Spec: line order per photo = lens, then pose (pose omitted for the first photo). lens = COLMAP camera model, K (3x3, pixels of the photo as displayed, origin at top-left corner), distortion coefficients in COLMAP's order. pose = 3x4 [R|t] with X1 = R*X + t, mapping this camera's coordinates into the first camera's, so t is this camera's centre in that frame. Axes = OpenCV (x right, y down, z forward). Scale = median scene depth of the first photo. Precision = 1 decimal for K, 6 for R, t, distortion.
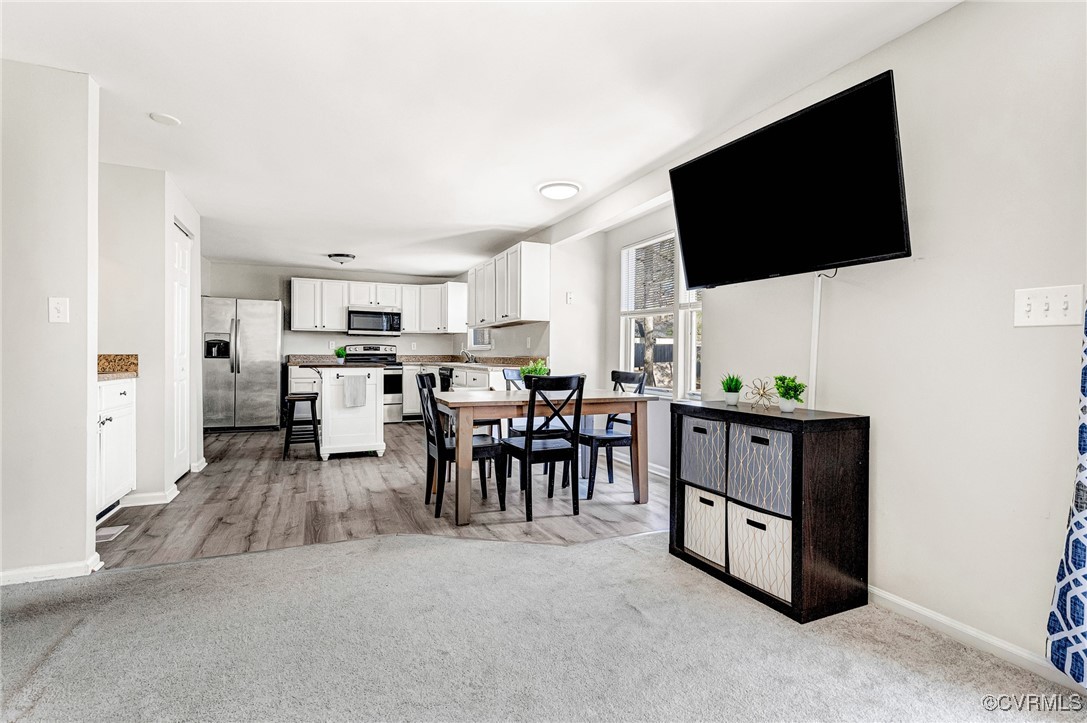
lens RADIAL K [[521.8, 0, 542.2], [0, 521.8, 345.5], [0, 0, 1]] dist [-0.001937, -0.000102]
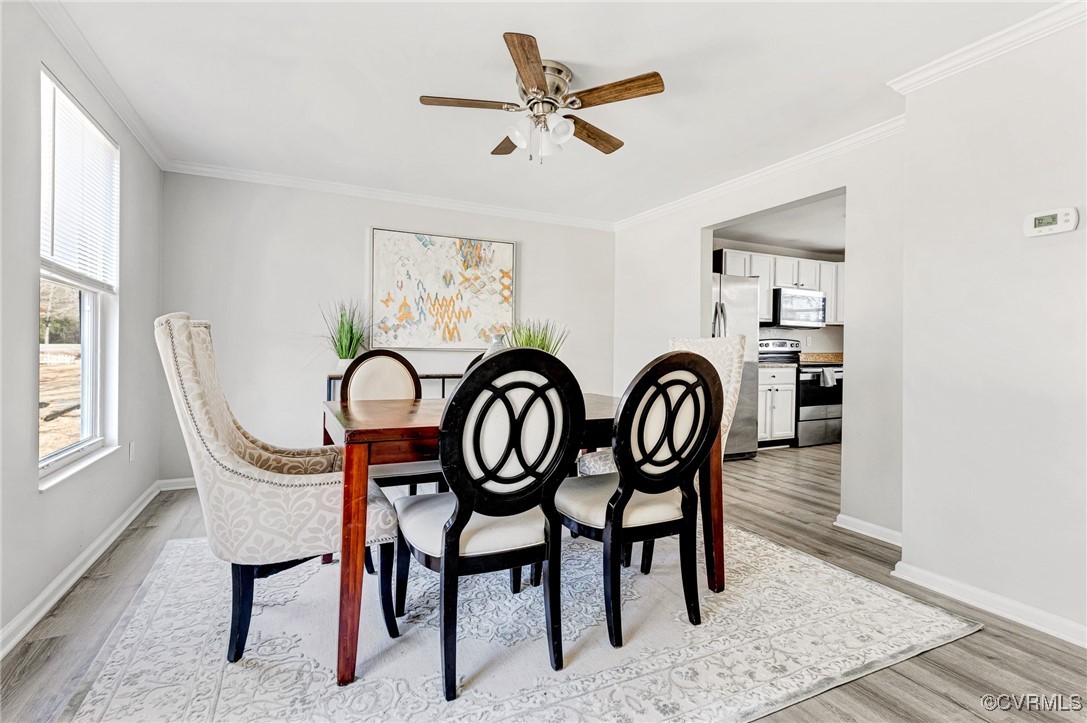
lens RADIAL K [[521.6, 0, 540.4], [0, 521.6, 356.7], [0, 0, 1]] dist [-0.000377, 0.000254]
pose [[0.999679, 0.003467, 0.025114, -0.776176], [-0.004227, 0.999534, 0.030242, 0.002330], [-0.024997, -0.030339, 0.999227, 0.279666]]
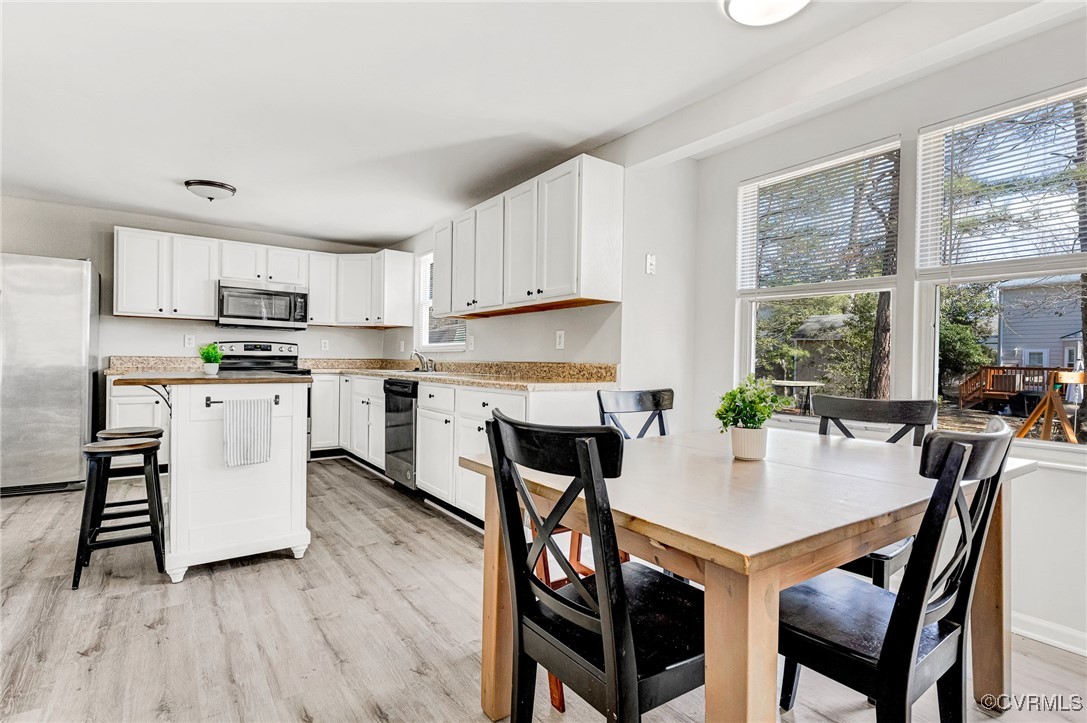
lens RADIAL K [[521.6, 0, 540.4], [0, 521.6, 356.7], [0, 0, 1]] dist [-0.000377, 0.000254]
pose [[0.976766, 0.010762, 0.214040, -0.137292], [-0.013592, 0.999839, 0.011754, 0.005219], [-0.213879, -0.014391, 0.976754, 0.326384]]
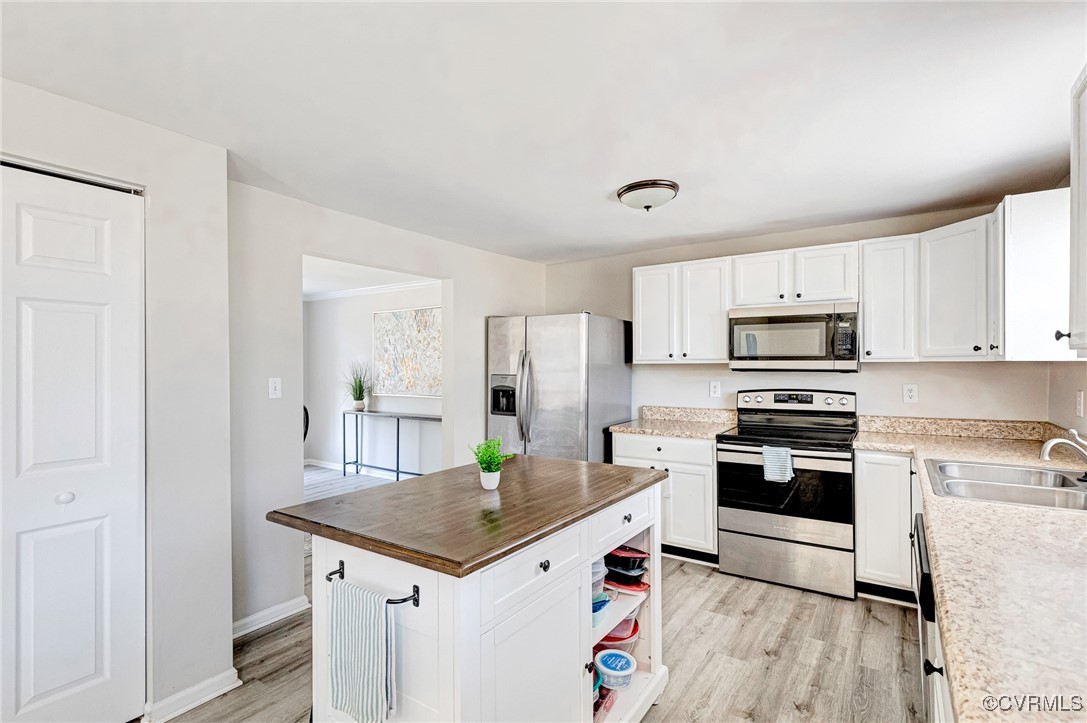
lens RADIAL K [[510.2, 0, 543.5], [0, 510.2, 361.5], [0, 0, 1]] dist [-0.001670, -0.000074]
pose [[0.524765, -0.014473, -0.851124, -0.074766], [0.020969, 0.999772, -0.004072, -0.032033], [0.850989, -0.015710, 0.524949, 0.658987]]
